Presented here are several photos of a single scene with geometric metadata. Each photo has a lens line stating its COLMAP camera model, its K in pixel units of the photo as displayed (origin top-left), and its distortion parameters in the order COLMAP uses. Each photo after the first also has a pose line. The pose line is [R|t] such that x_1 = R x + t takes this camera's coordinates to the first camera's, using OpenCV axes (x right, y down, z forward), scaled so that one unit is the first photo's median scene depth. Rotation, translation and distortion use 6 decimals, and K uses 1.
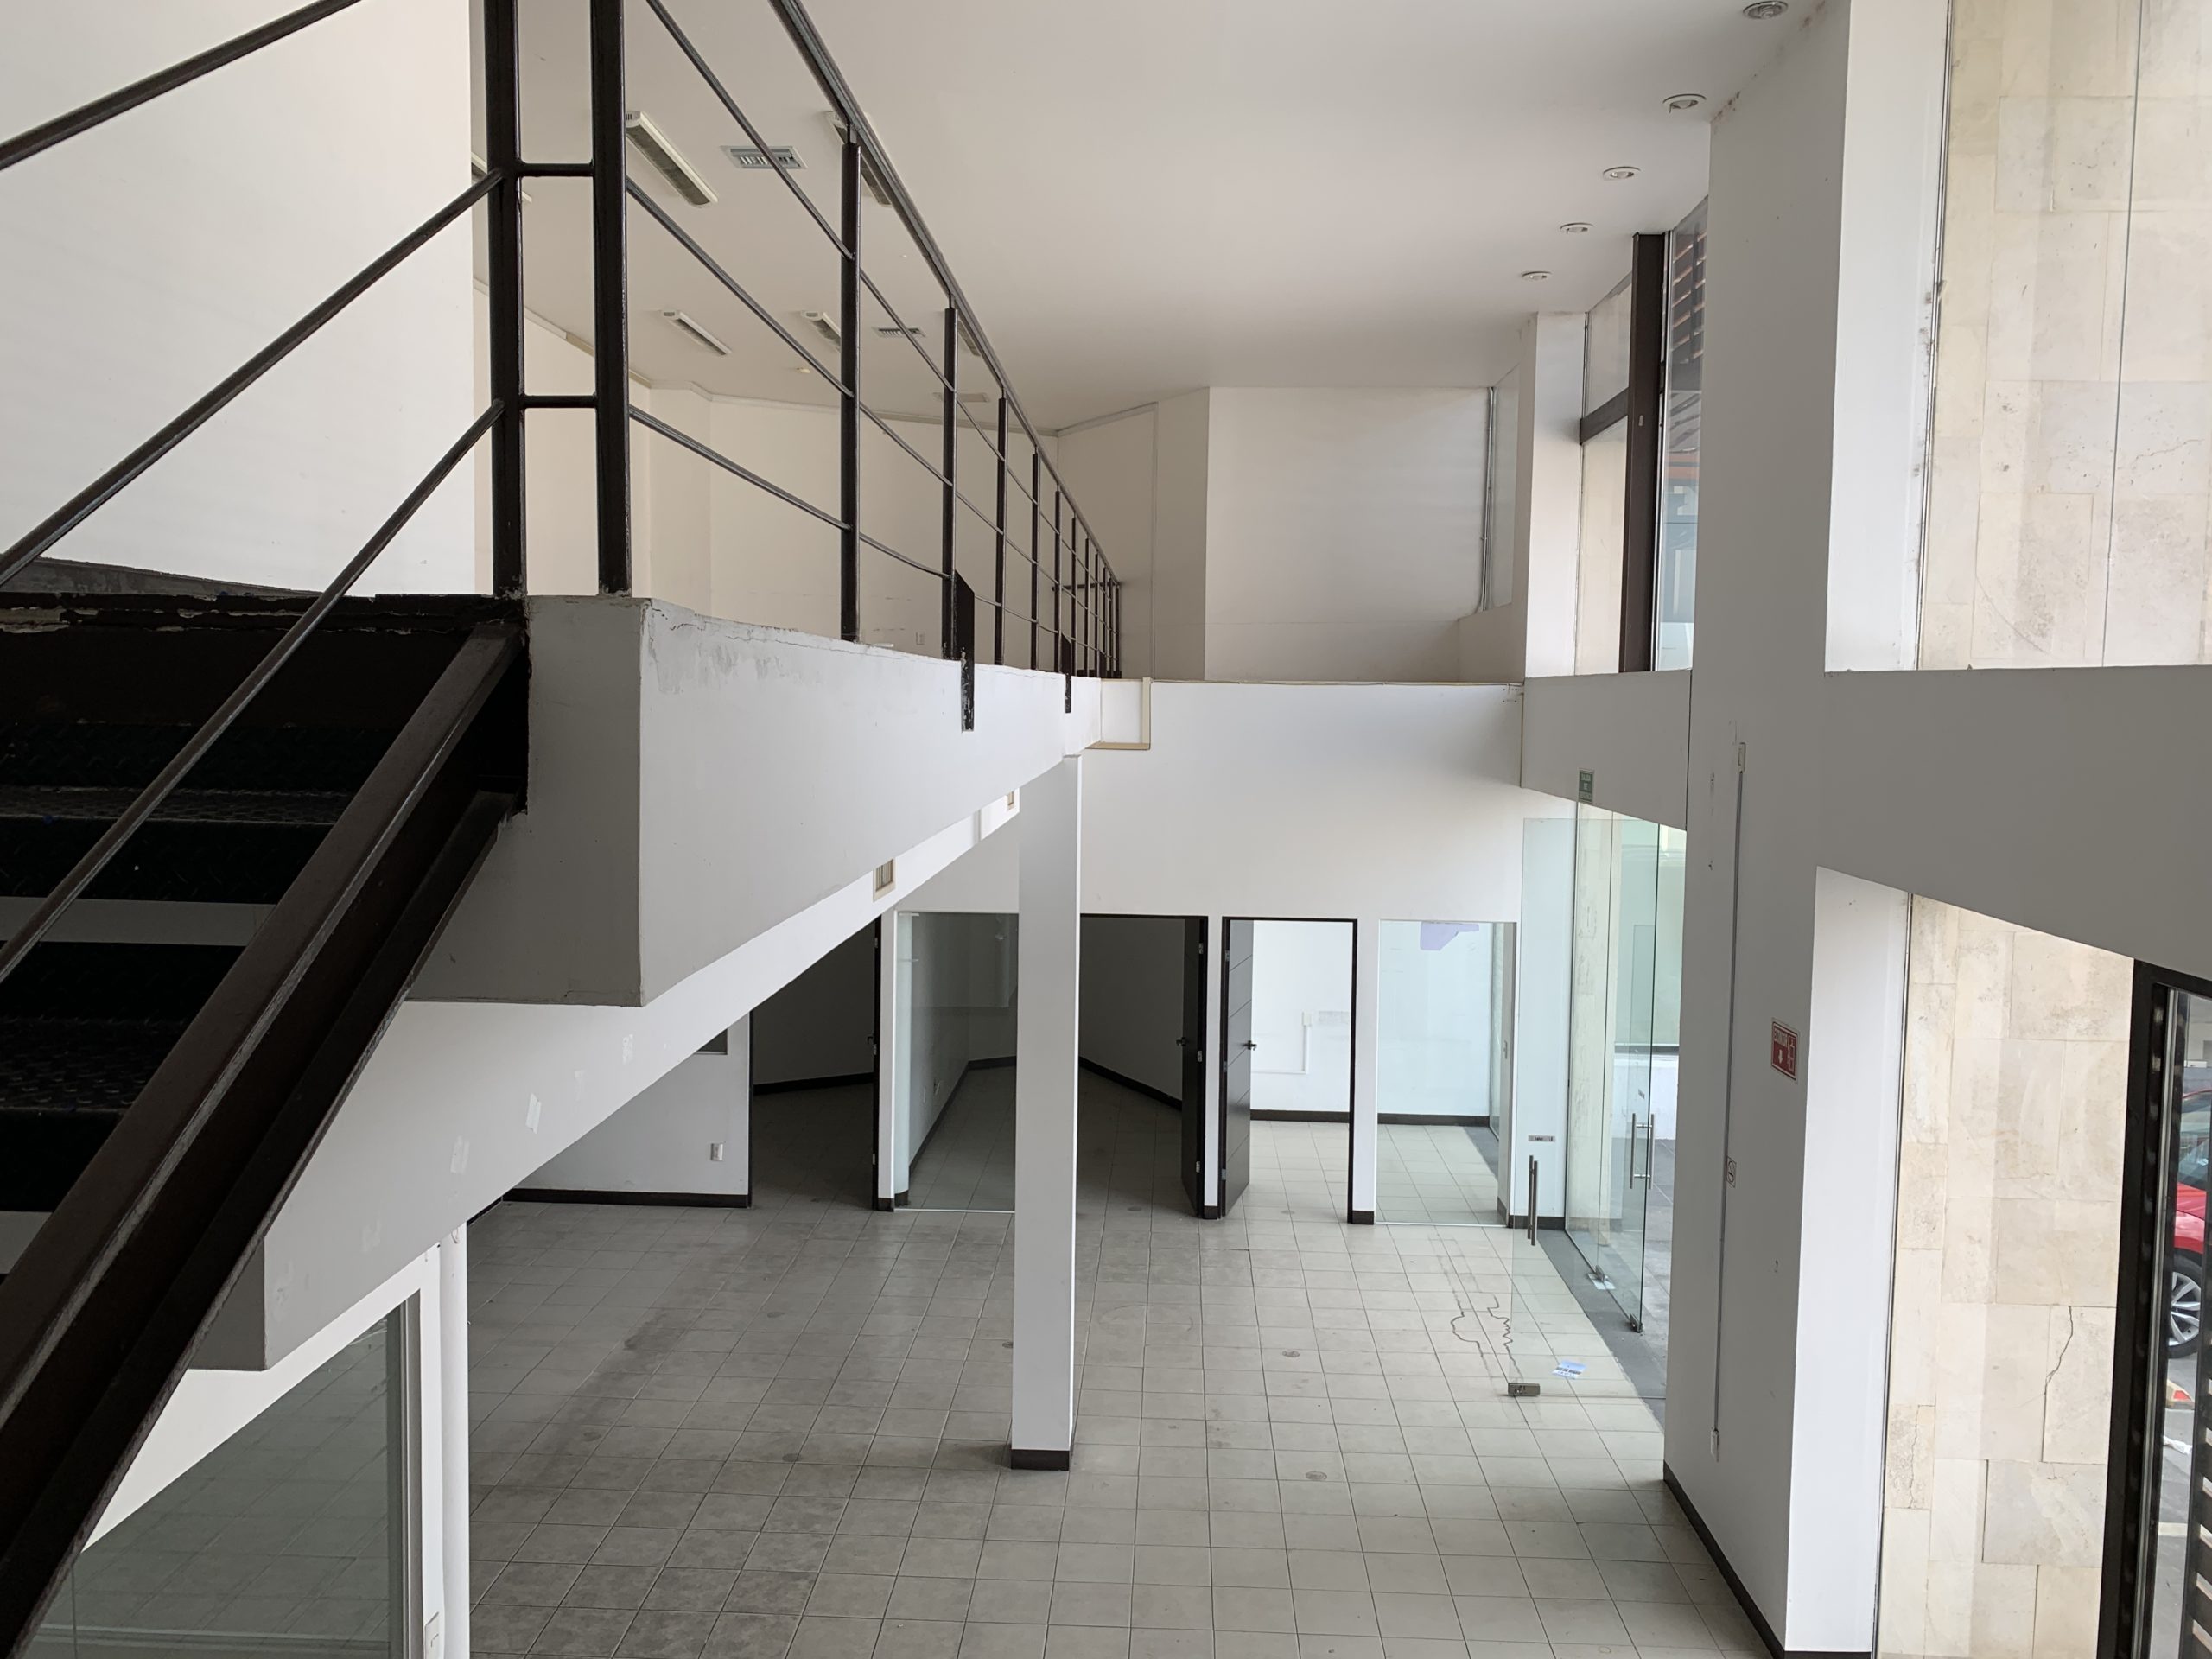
lens RADIAL K [[1687.6, 0, 1100.2], [0, 1687.6, 784.1], [0, 0, 1]] dist [0.058684, -0.080848]
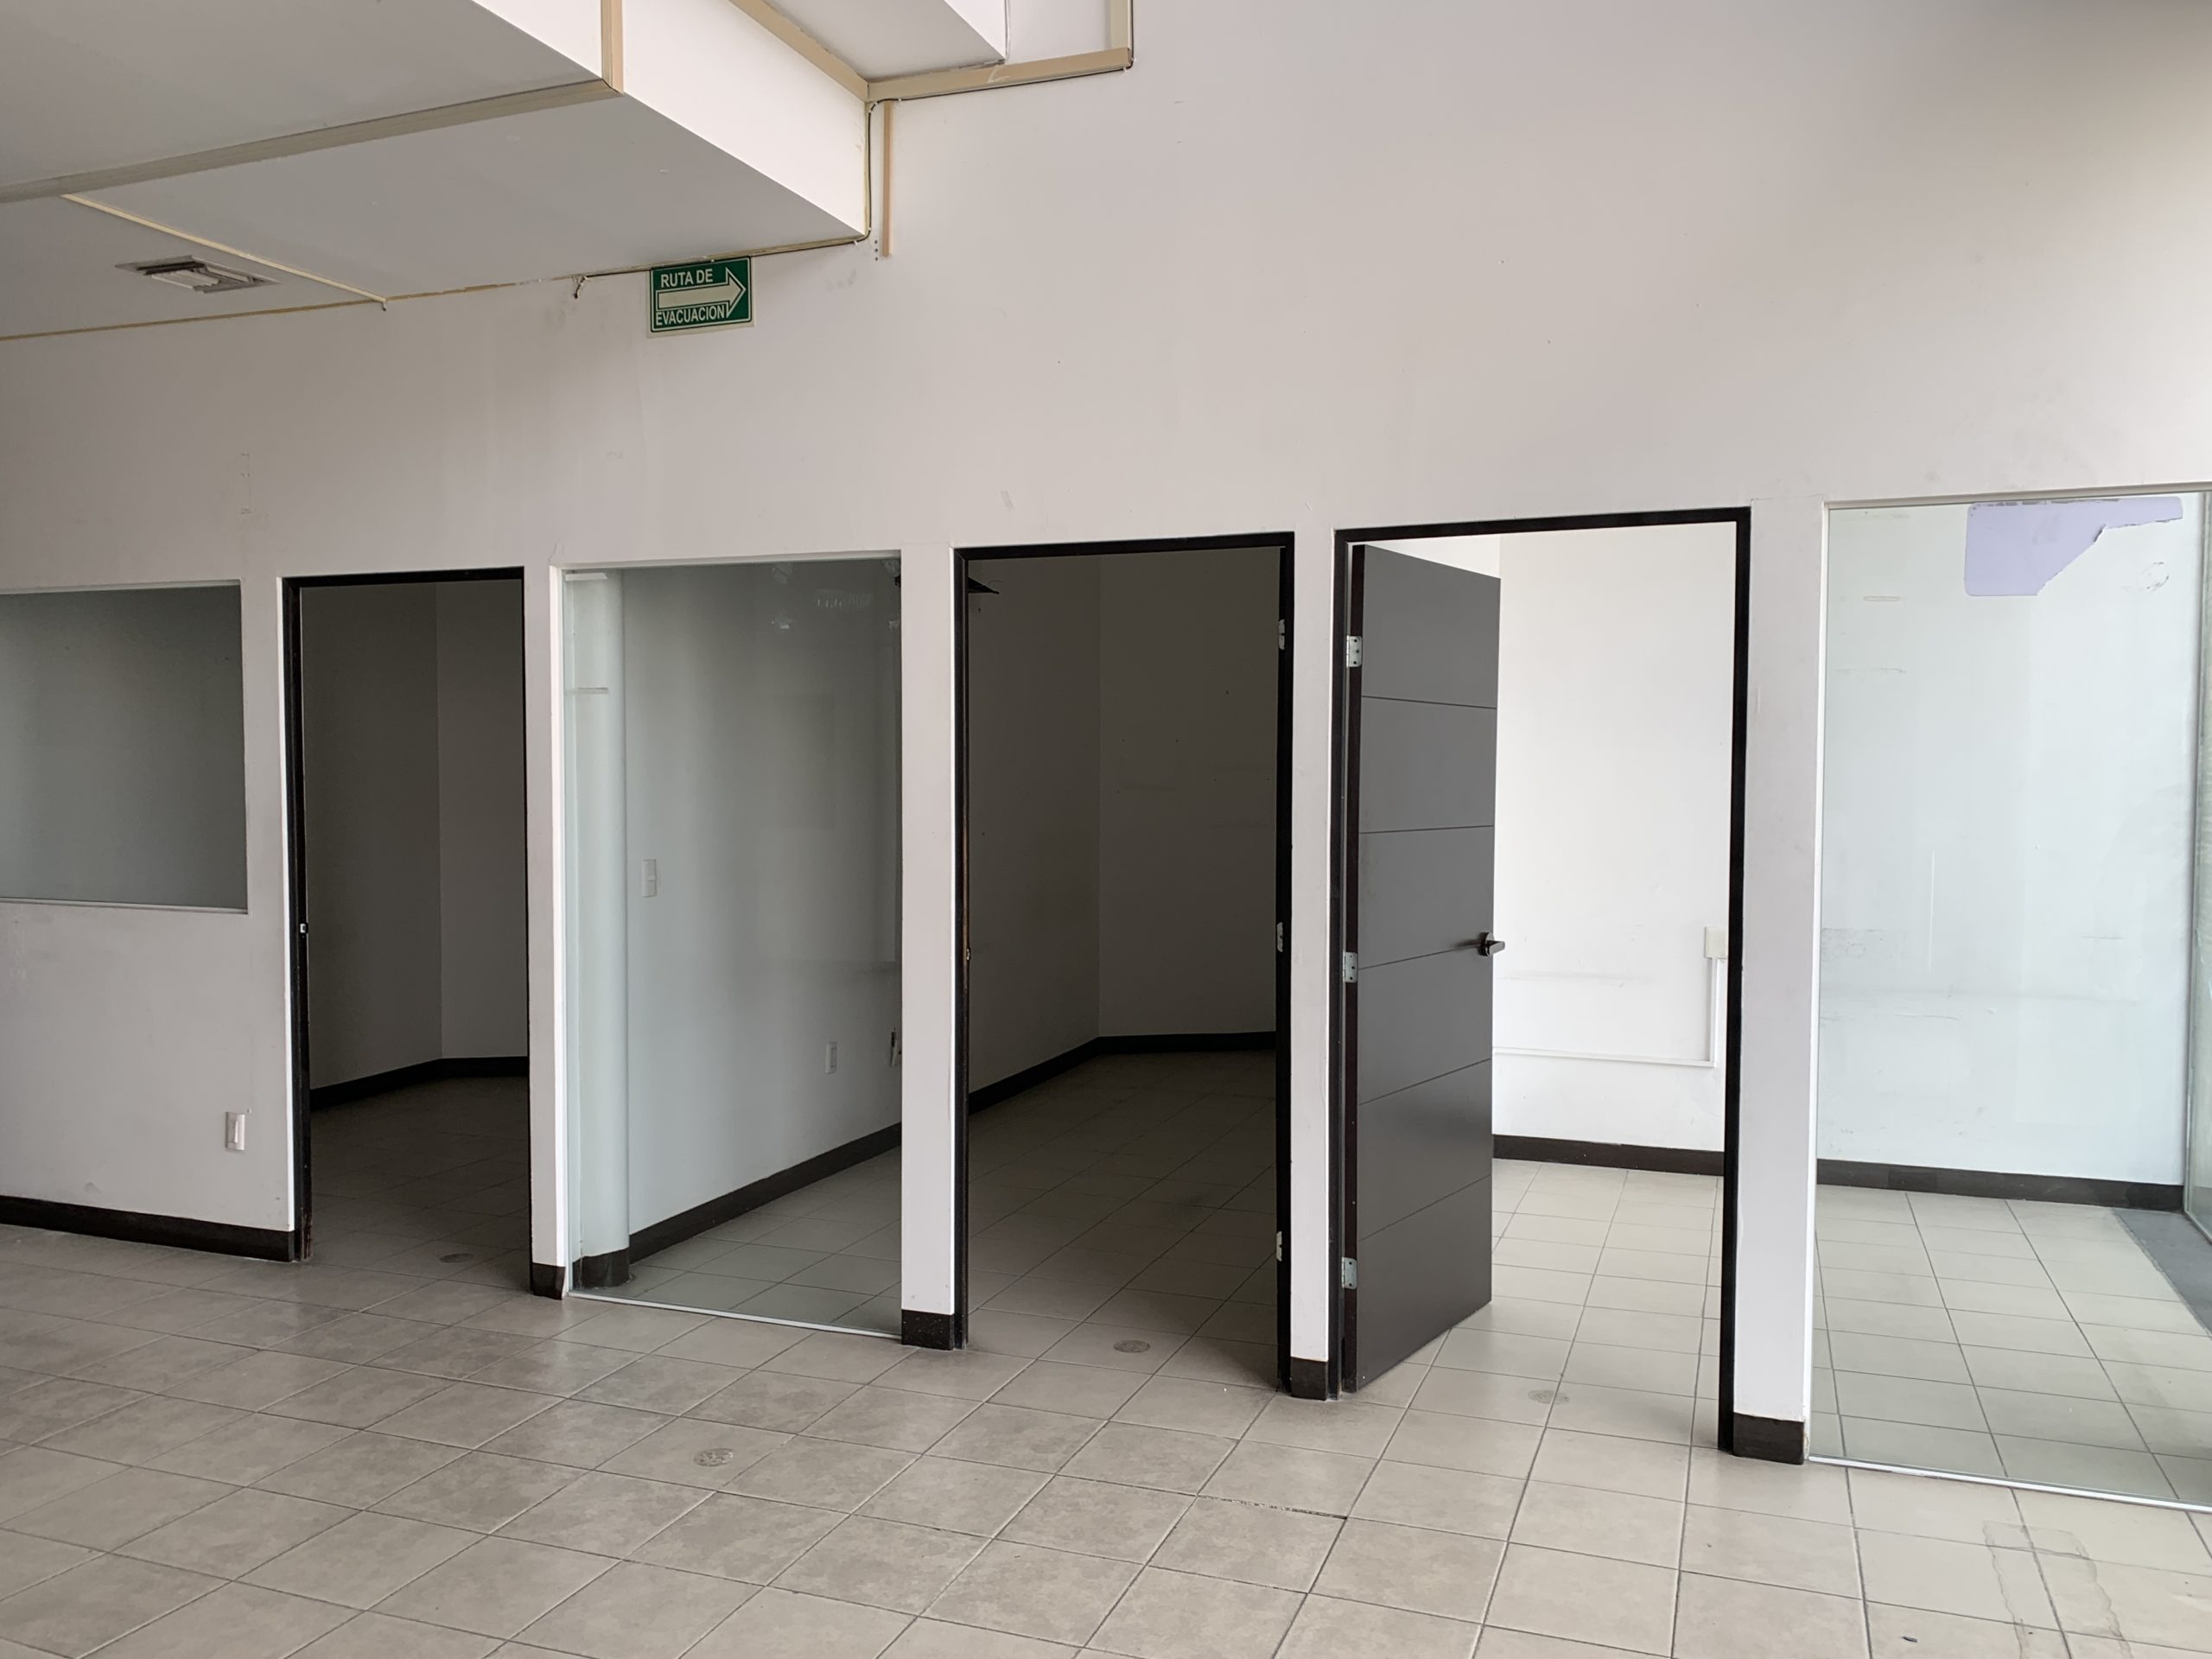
lens RADIAL K [[1721.2, 0, 1106.0], [0, 1721.2, 829.5], [0, 0, 1]] dist [0.005948, 0.001336]
pose [[0.952066, 0.000212, -0.305892, 0.137233], [-0.005227, 0.999865, -0.015576, 0.147614], [0.305847, 0.016429, 0.951939, 0.656190]]
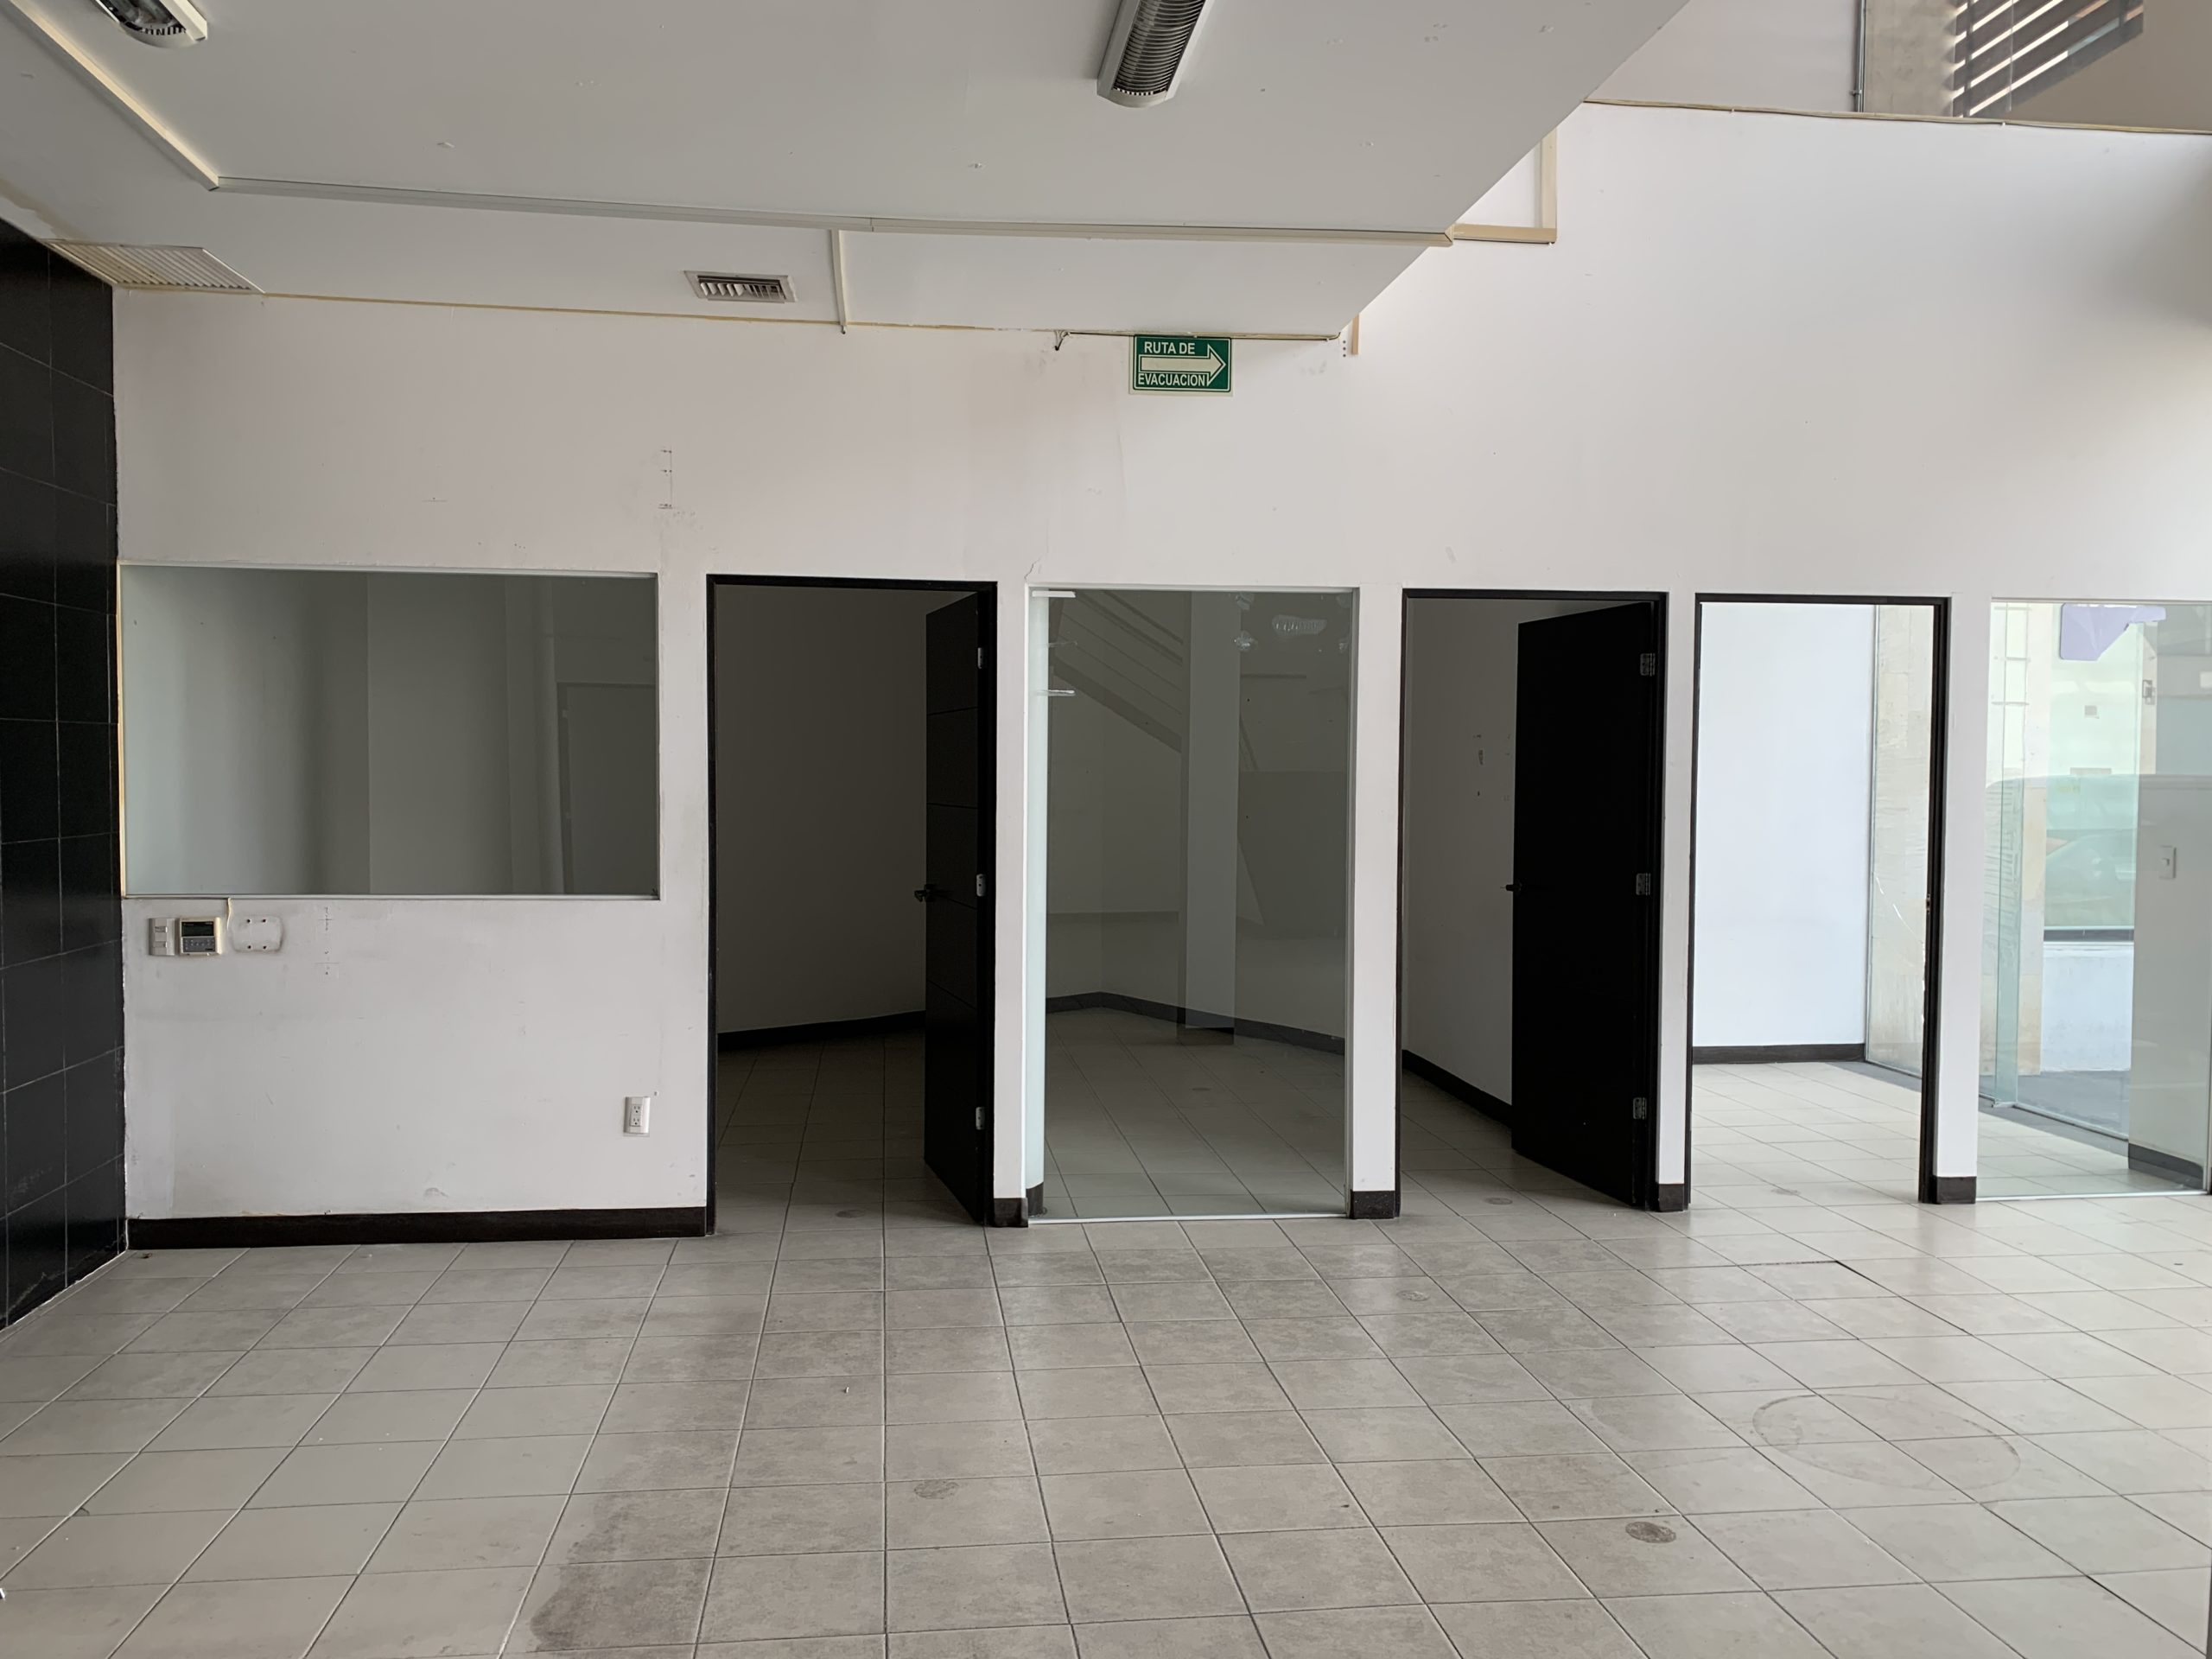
lens RADIAL K [[1694.2, 0, 1093.0], [0, 1694.2, 831.8], [0, 0, 1]] dist [0.045263, -0.076979]
pose [[0.985689, -0.012832, 0.168083, -0.186405], [0.014810, 0.999835, -0.010520, 0.152042], [-0.167920, 0.012859, 0.985717, 0.545896]]
